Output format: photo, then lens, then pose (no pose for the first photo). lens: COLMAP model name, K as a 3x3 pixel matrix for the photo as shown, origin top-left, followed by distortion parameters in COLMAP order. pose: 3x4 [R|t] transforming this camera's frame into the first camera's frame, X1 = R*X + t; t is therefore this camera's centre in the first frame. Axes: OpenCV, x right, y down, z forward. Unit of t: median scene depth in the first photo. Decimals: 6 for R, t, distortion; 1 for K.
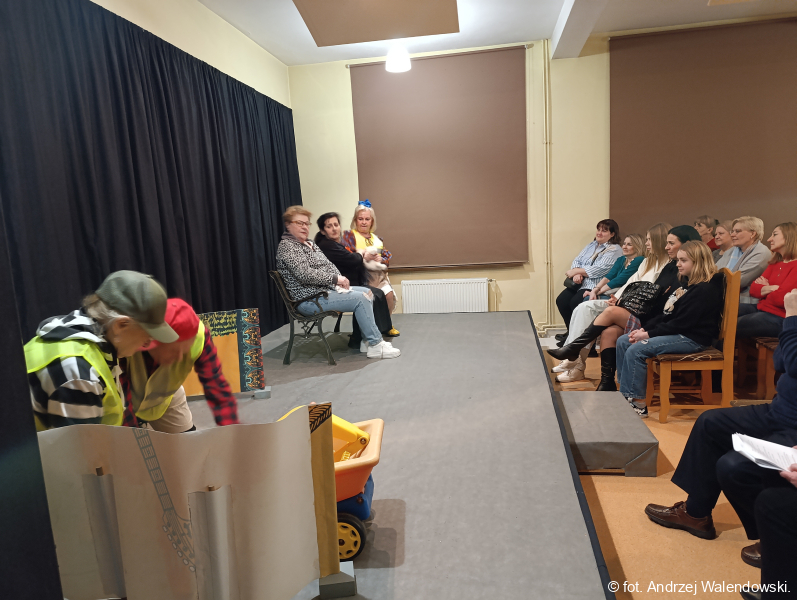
lens RADIAL K [[544.1, 0, 397.0], [0, 544.1, 303.9], [0, 0, 1]] dist [0.038606, -0.035960]
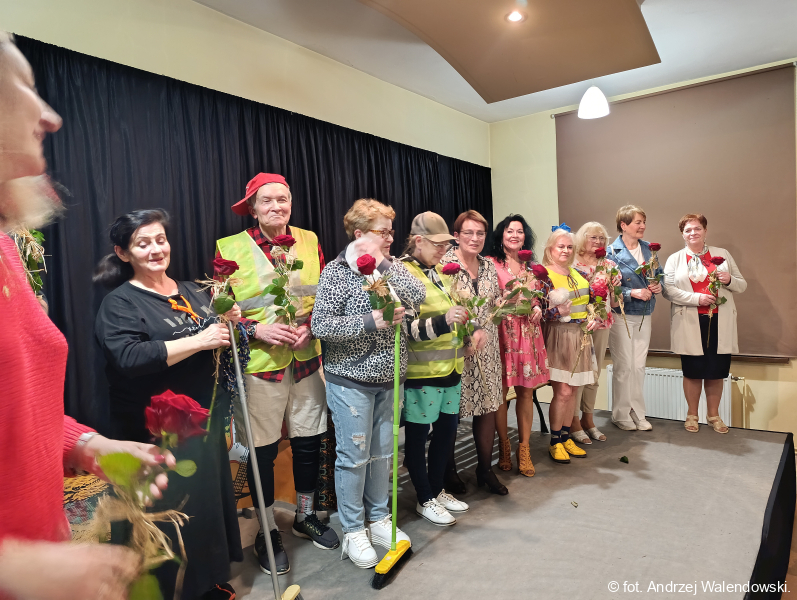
lens RADIAL K [[545.8, 0, 400.0], [0, 545.8, 298.9], [0, 0, 1]] dist [0.045473, -0.051037]
pose [[0.885572, 0.041051, -0.462684, 0.182302], [-0.080260, 0.994628, -0.065370, -0.106154], [0.457515, 0.095025, 0.884110, 0.222719]]
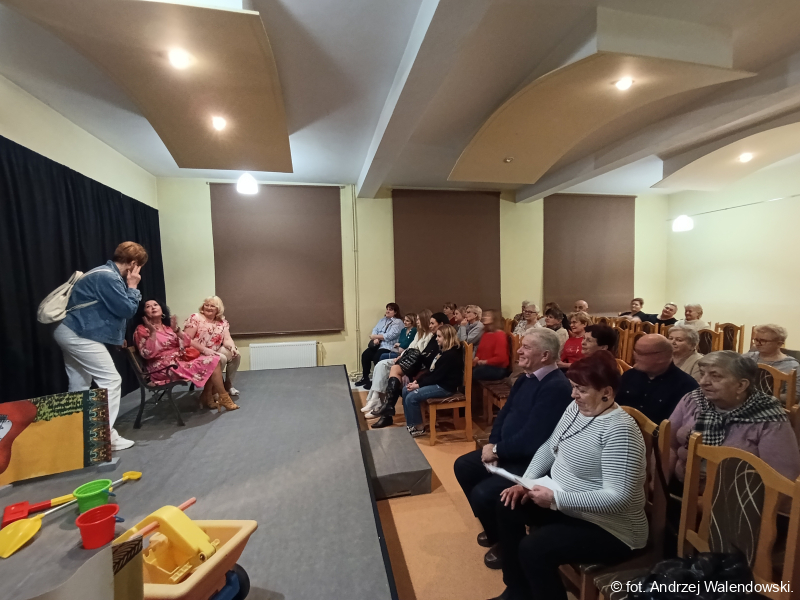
lens RADIAL K [[367.5, 0, 398.2], [0, 367.5, 310.1], [0, 0, 1]] dist [-0.023259, 0.012382]
pose [[0.929520, 0.009401, 0.368651, 0.023973], [0.026279, 0.995445, -0.091643, -0.056995], [-0.367834, 0.094871, 0.925039, 0.067500]]
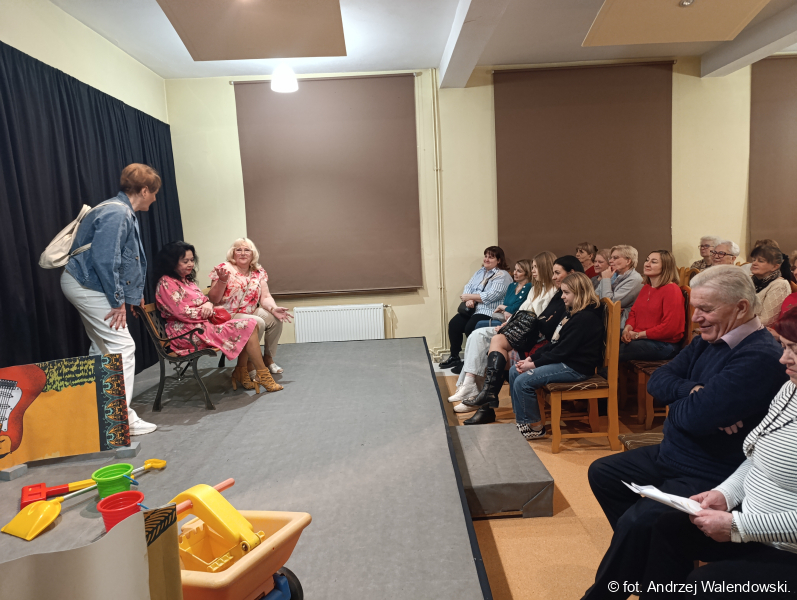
lens RADIAL K [[542.4, 0, 394.2], [0, 542.4, 302.1], [0, 0, 1]] dist [0.044856, -0.059940]
pose [[0.983996, -0.015827, 0.177487, 0.020699], [0.022000, 0.999217, -0.032870, -0.029565], [-0.176828, 0.036249, 0.983574, 0.056237]]
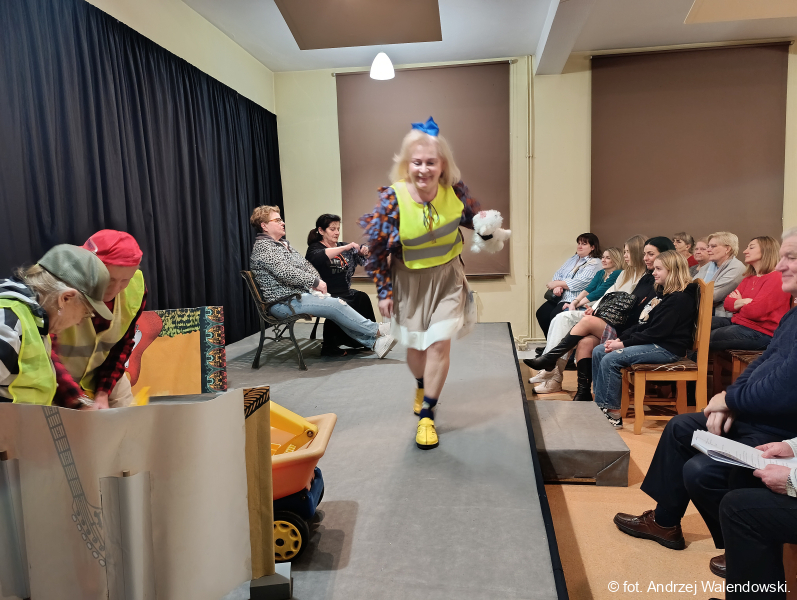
lens RADIAL K [[546.6, 0, 405.5], [0, 546.6, 298.2], [0, 0, 1]] dist [0.027477, -0.034940]
pose [[0.999072, 0.025726, 0.034556, 0.027584], [-0.024172, 0.998710, -0.044655, 0.025284], [-0.035661, 0.043778, 0.998405, 0.021044]]
